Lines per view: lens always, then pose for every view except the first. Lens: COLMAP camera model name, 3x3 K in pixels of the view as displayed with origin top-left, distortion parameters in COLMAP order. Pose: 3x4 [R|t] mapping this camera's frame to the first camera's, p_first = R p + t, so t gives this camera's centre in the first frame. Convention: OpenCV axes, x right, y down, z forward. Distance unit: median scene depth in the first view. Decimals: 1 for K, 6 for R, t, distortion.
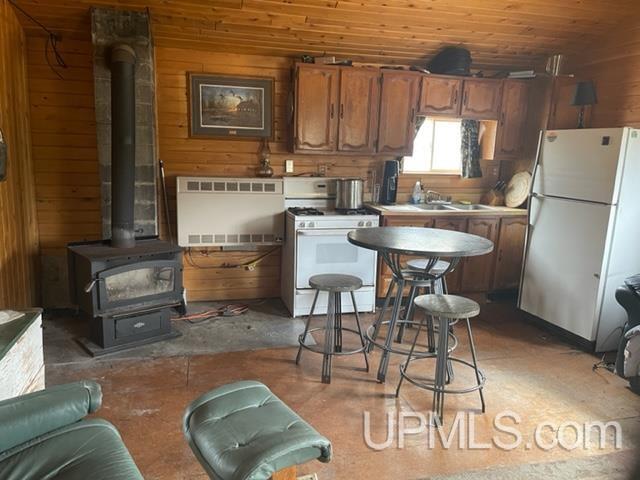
lens RADIAL K [[481.3, 0, 318.5], [0, 481.3, 241.8], [0, 0, 1]] dist [0.066028, -0.079073]
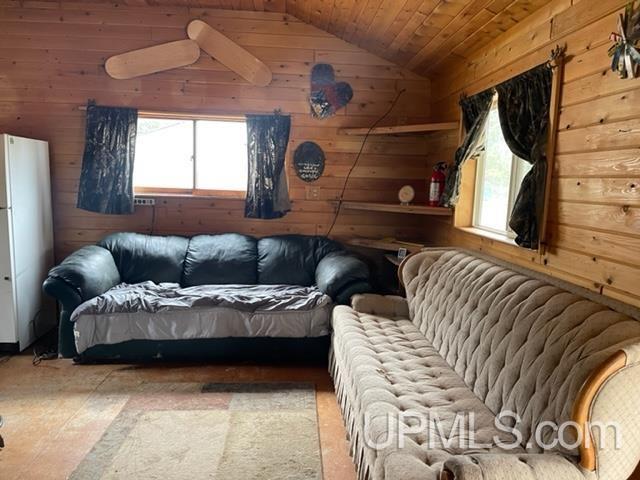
lens RADIAL K [[481.3, 0, 315.8], [0, 481.3, 245.5], [0, 0, 1]] dist [0.066028, -0.079073]
pose [[0.174702, -0.168061, 0.970173, -0.248985], [0.161705, 0.976844, 0.140098, -0.031401], [-0.971252, 0.132407, 0.197833, 0.140974]]
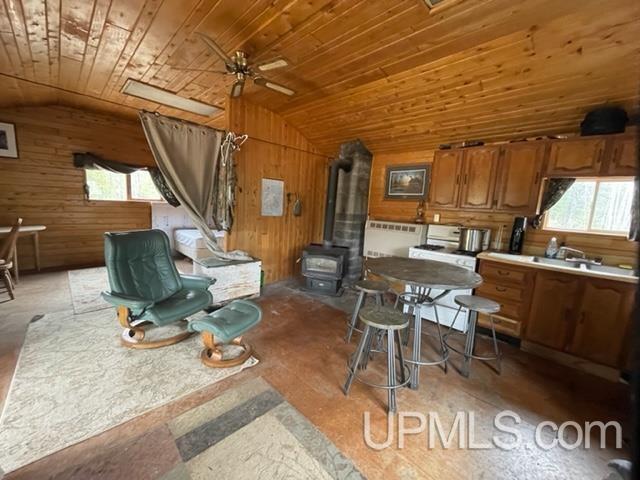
lens RADIAL K [[256.8, 0, 318.0], [0, 256.8, 242.4], [0, 0, 1]] dist [0.000504, 0.000001]
pose [[0.515790, 0.122297, -0.847941, 0.485559], [-0.185563, 0.982211, 0.028788, -0.038053], [0.836378, 0.142498, 0.529308, 0.294621]]
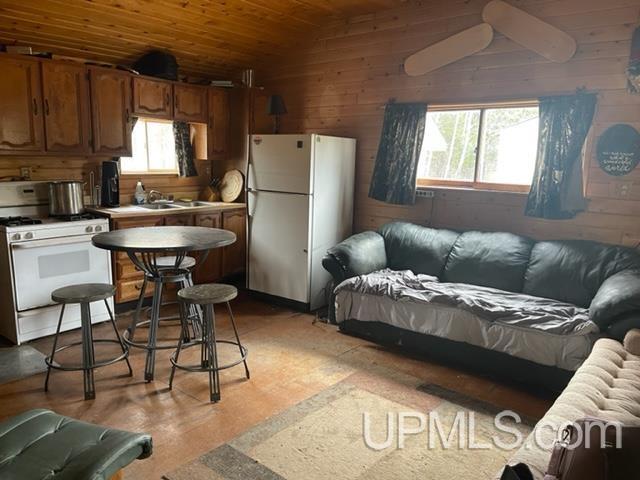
lens RADIAL K [[481.3, 0, 321.5], [0, 481.3, 243.0], [0, 0, 1]] dist [0.066028, -0.079073]
pose [[0.801265, -0.116184, 0.586921, -0.108522], [0.112509, 0.992723, 0.042917, -0.000354], [-0.587637, 0.031646, 0.808506, -0.030644]]
